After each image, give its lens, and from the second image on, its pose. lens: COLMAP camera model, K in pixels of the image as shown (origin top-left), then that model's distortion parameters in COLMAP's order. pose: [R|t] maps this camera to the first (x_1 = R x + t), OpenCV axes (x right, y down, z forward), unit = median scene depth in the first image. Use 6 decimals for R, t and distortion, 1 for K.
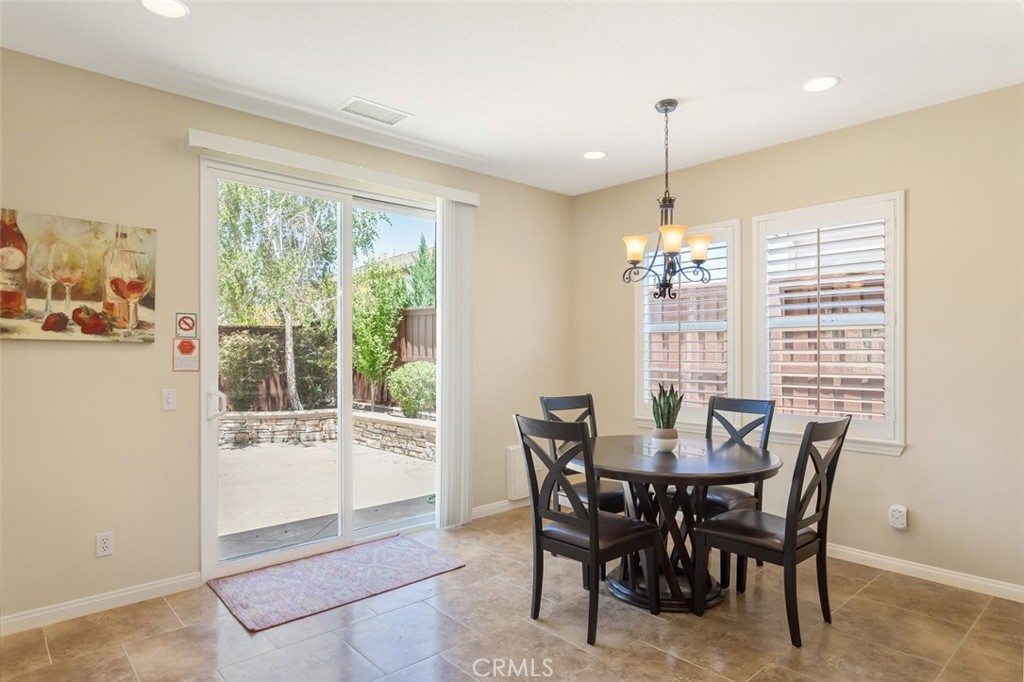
lens RADIAL K [[584.1, 0, 509.1], [0, 584.1, 342.4], [0, 0, 1]] dist [-0.005182, 0.000787]
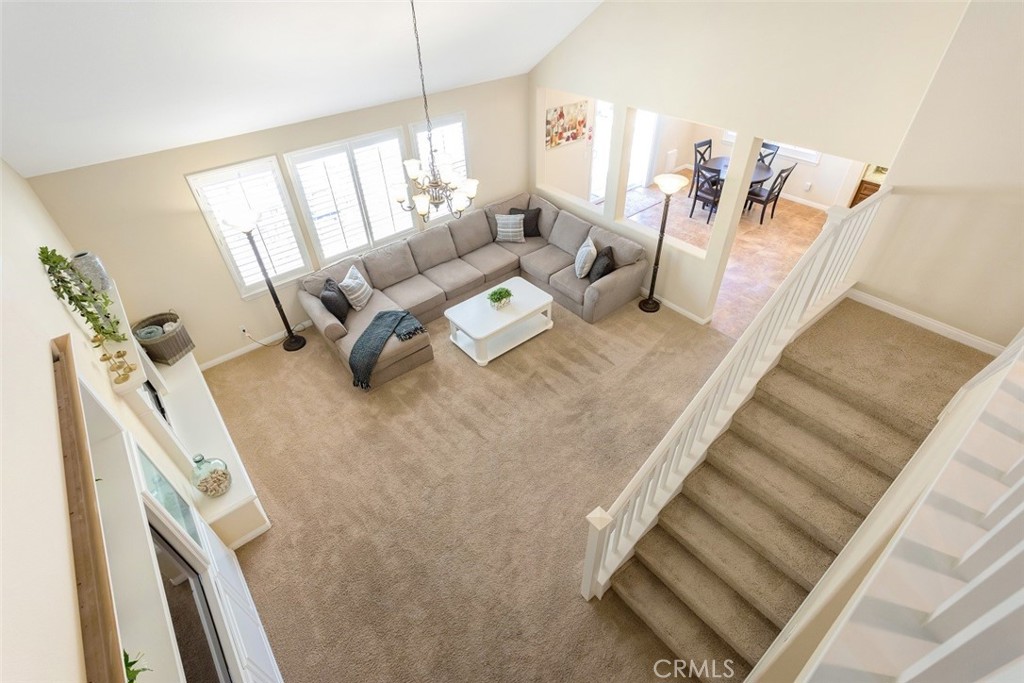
lens RADIAL K [[486.8, 0, 507.3], [0, 486.8, 339.7], [0, 0, 1]] dist [0.000624, 0.000127]
pose [[0.997694, 0.014386, -0.066332, -0.892733], [0.031976, 0.762413, 0.646301, -0.963860], [0.059870, -0.646931, 0.760194, -1.911932]]
